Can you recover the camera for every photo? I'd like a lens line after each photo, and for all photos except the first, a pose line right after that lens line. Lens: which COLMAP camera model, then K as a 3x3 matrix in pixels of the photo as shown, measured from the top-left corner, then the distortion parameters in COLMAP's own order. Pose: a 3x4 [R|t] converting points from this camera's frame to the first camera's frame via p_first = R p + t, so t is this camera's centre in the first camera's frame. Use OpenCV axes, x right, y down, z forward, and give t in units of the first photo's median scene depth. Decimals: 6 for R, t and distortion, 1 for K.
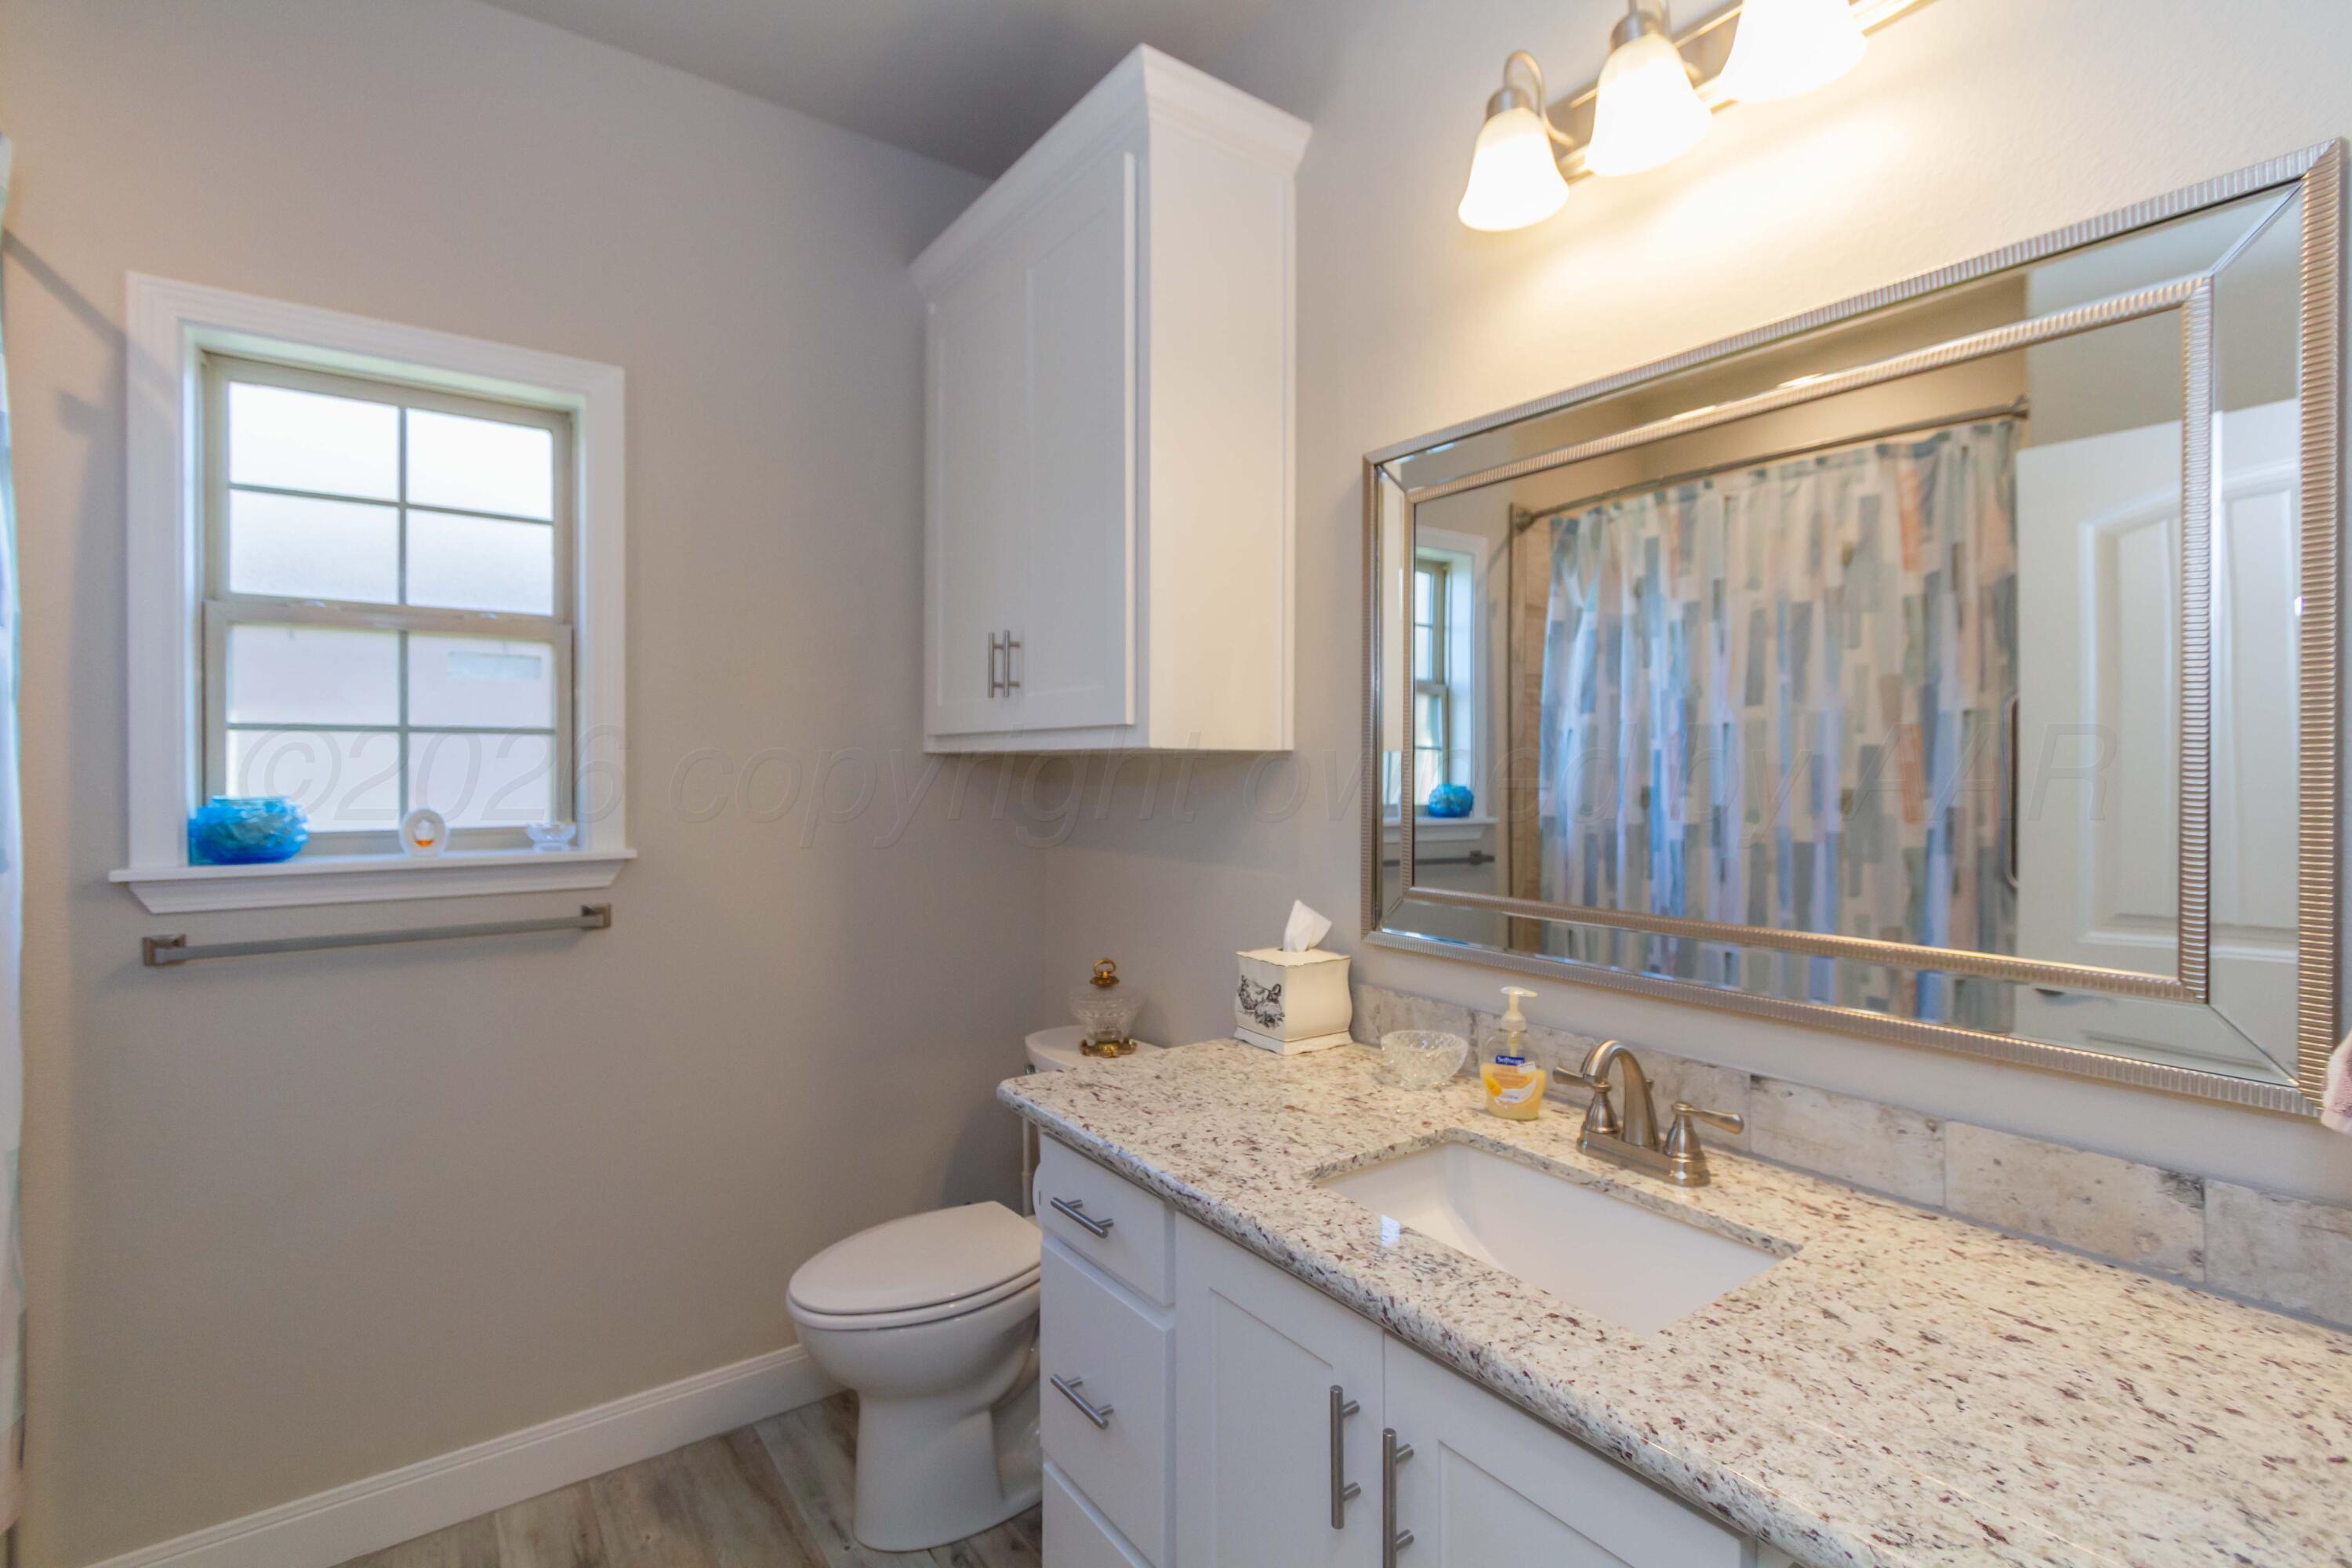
lens RADIAL K [[1090.5, 0, 1191.3], [0, 1090.5, 765.0], [0, 0, 1]] dist [0.000210, -0.000043]
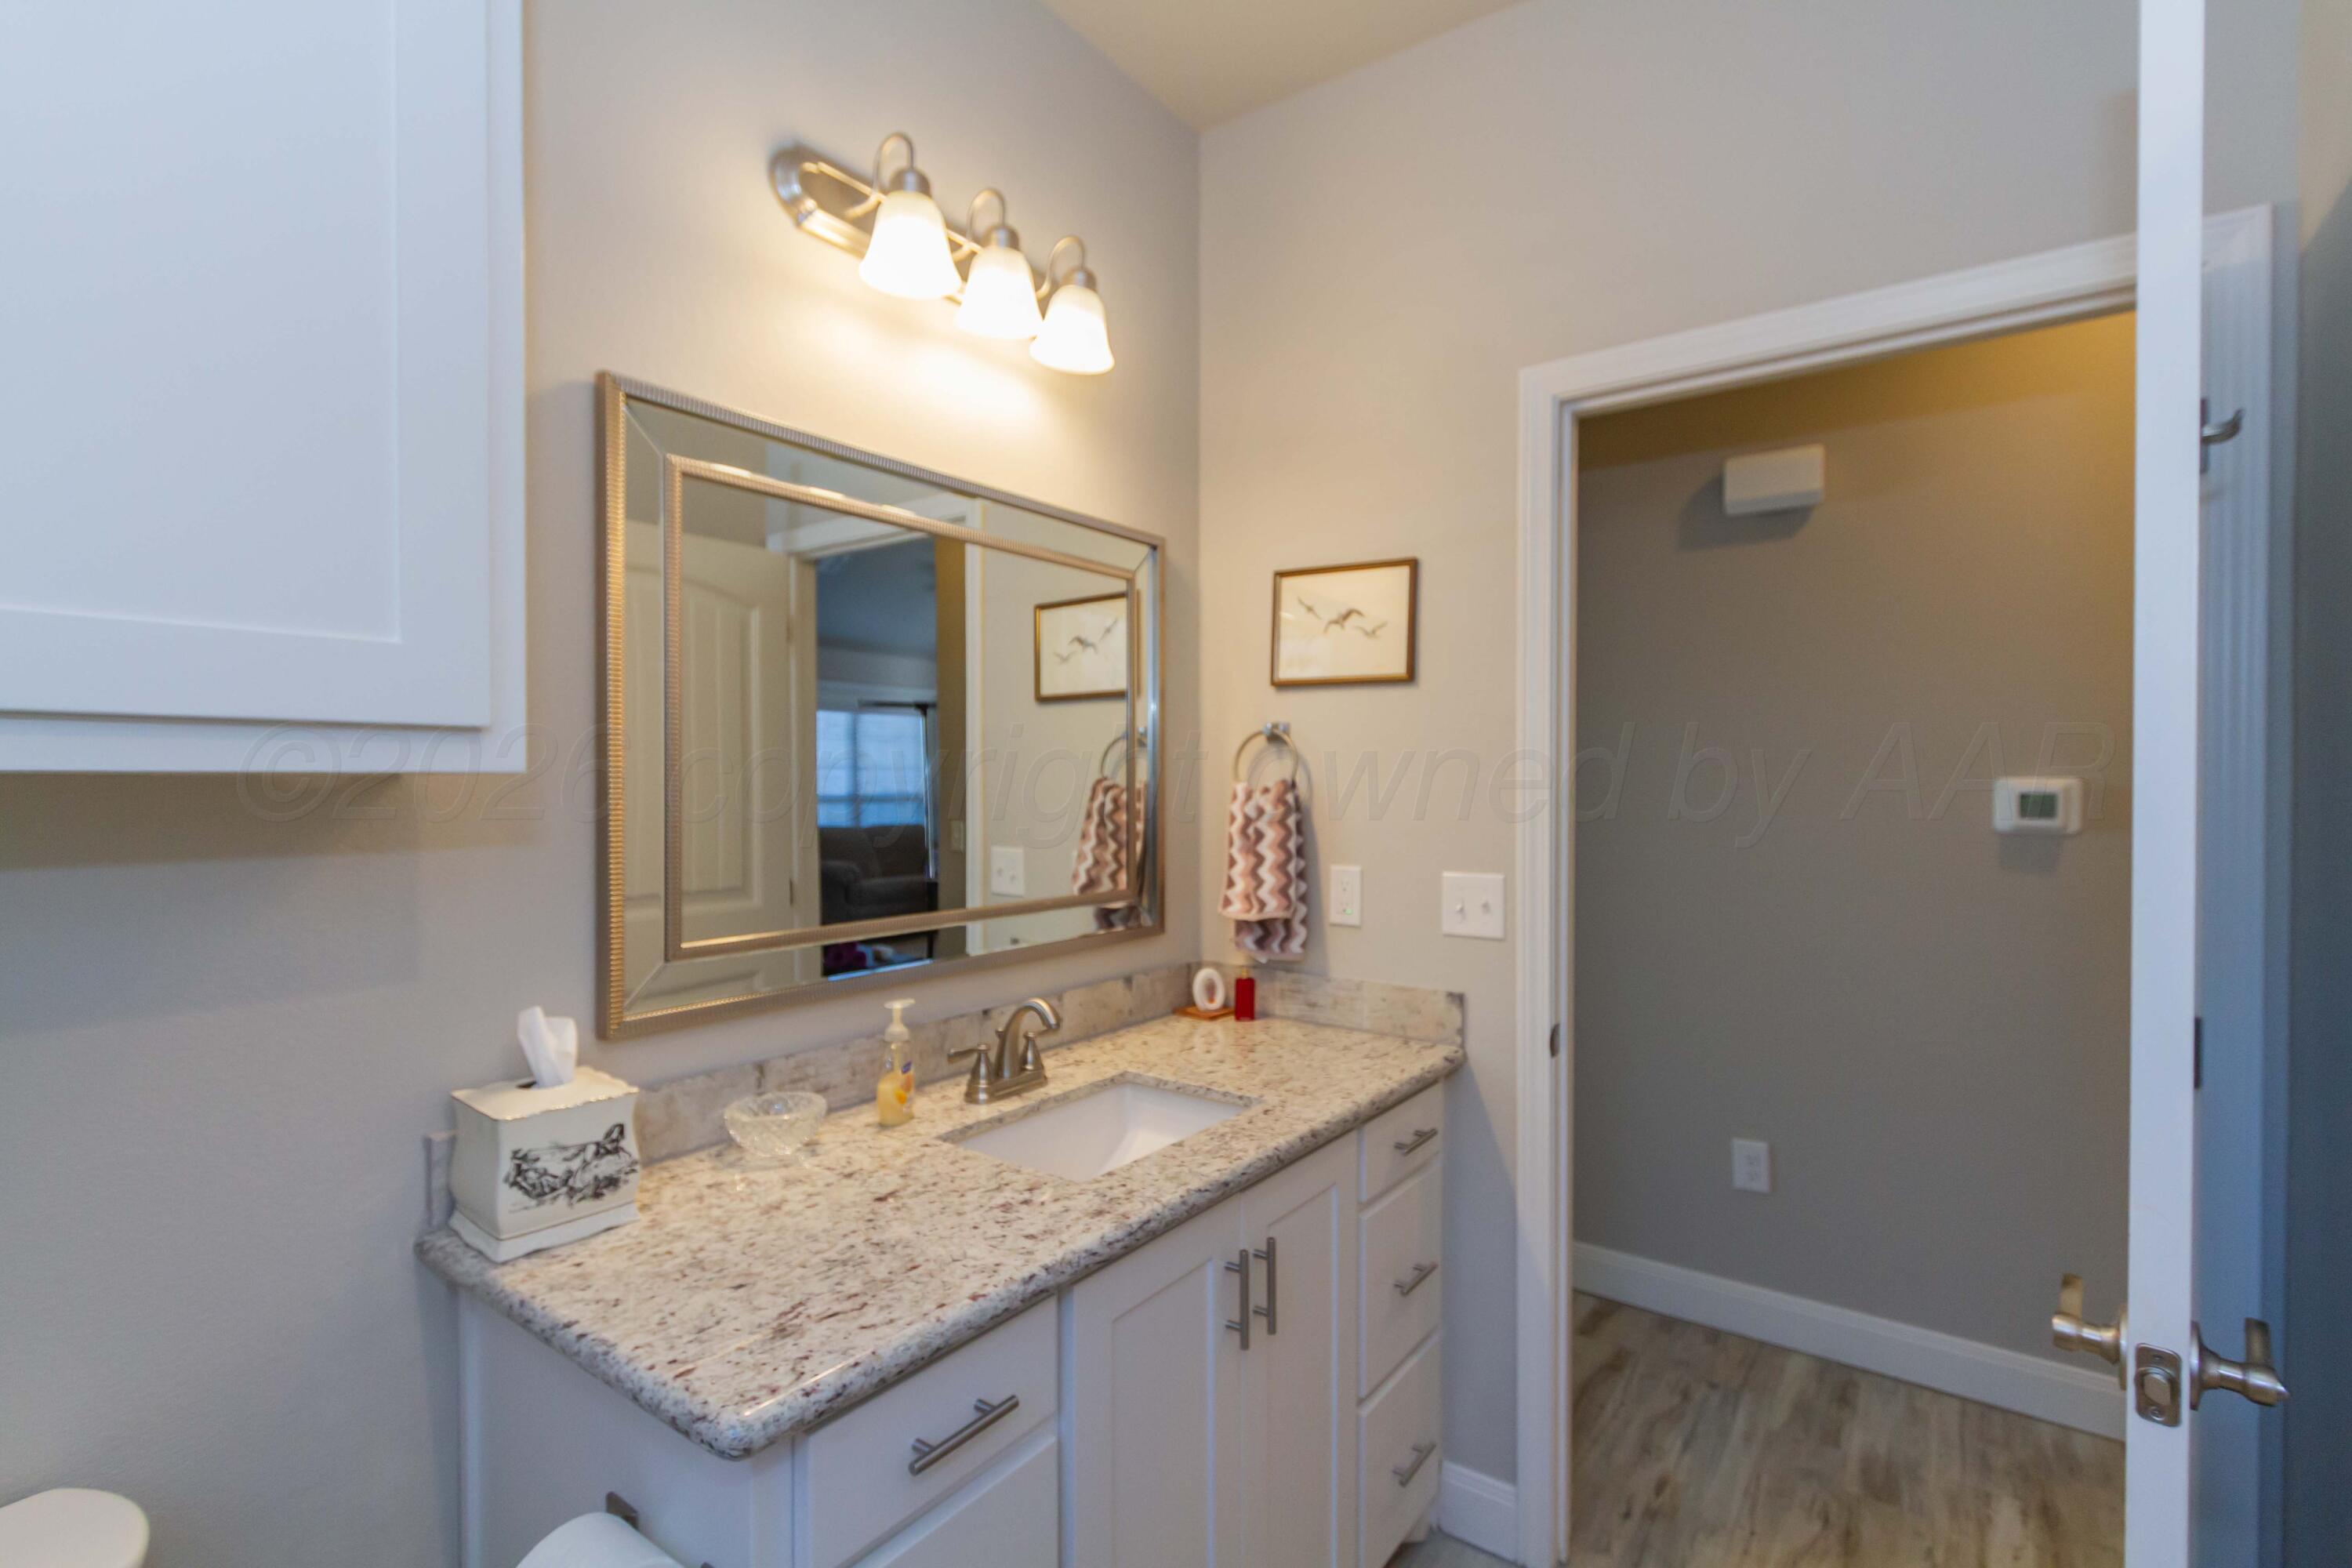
lens RADIAL K [[1066.2, 0, 1174.0], [0, 1066.2, 802.6], [0, 0, 1]] dist [0.001823, -0.001669]
pose [[-0.303837, -0.018924, 0.952536, -0.662094], [-0.001440, 0.999811, 0.019403, -0.010826], [-0.952723, 0.004524, -0.303807, 0.891729]]
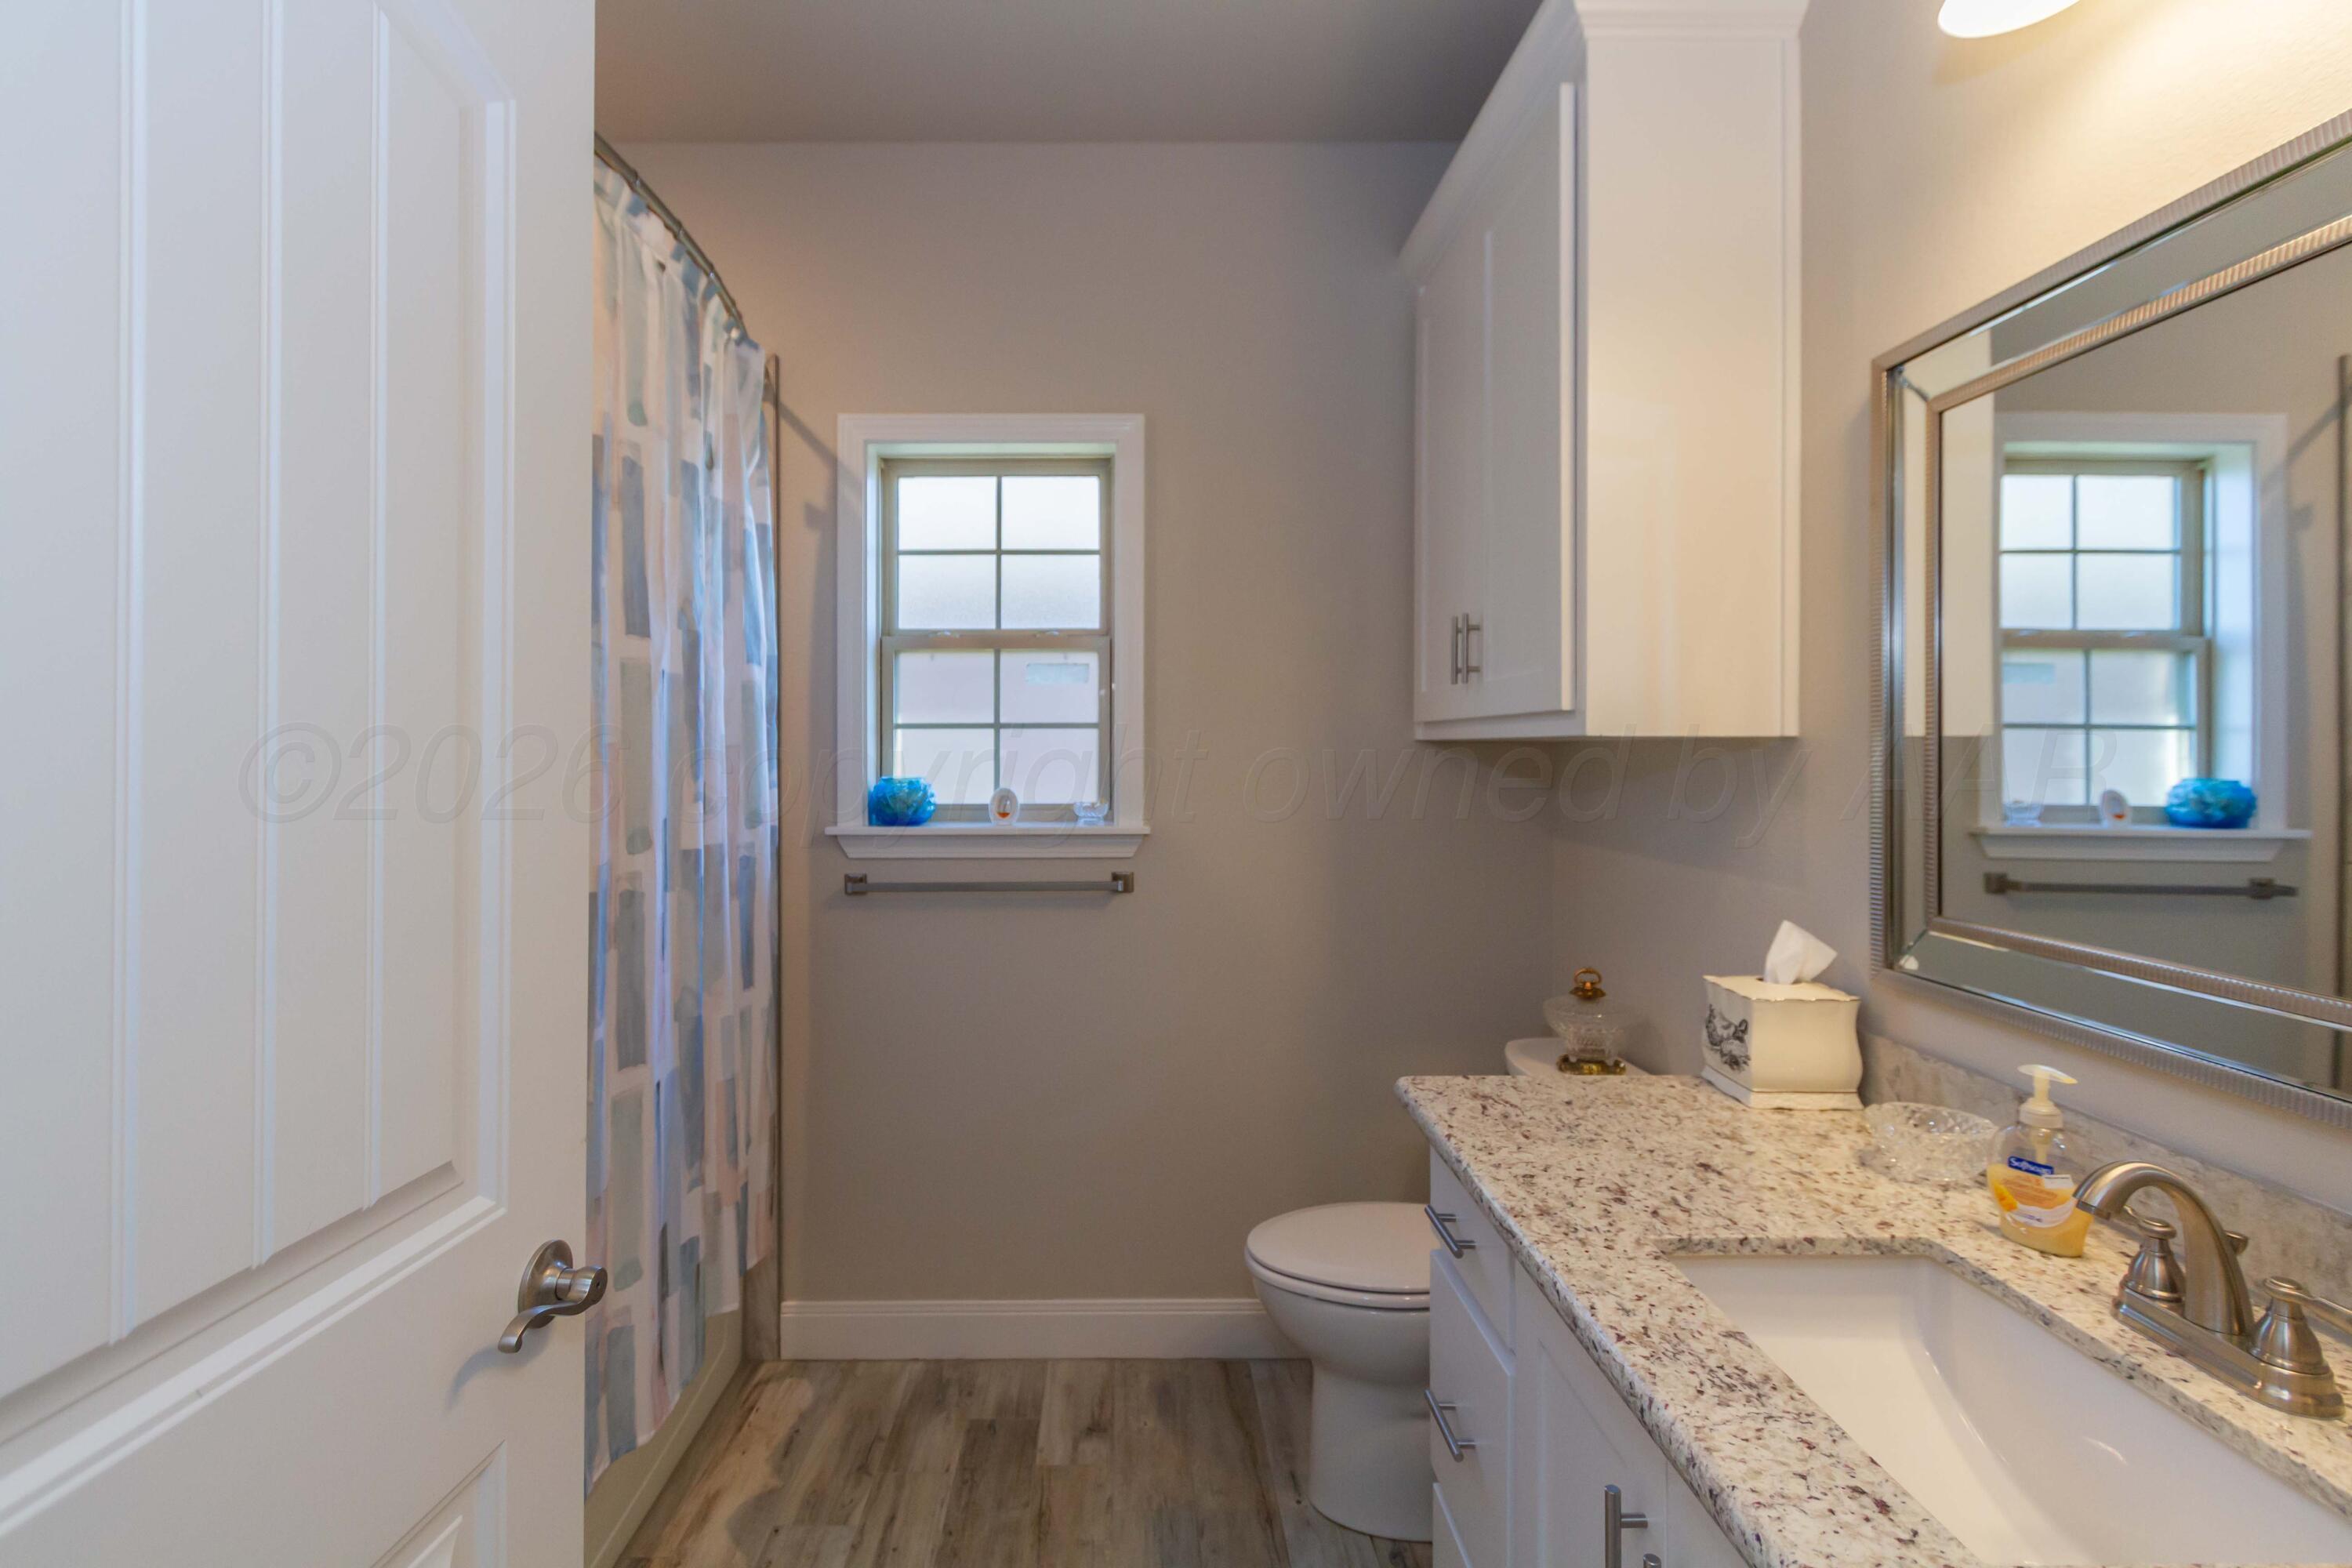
lens RADIAL K [[1111.8, 0, 1116.0], [0, 1111.8, 736.7], [0, 0, 1]] dist [0.001673, -0.001763]
pose [[0.802098, -0.008898, -0.597126, 0.207648], [0.003371, 0.999941, -0.010373, -0.007006], [0.597183, 0.006307, 0.802080, 0.037391]]
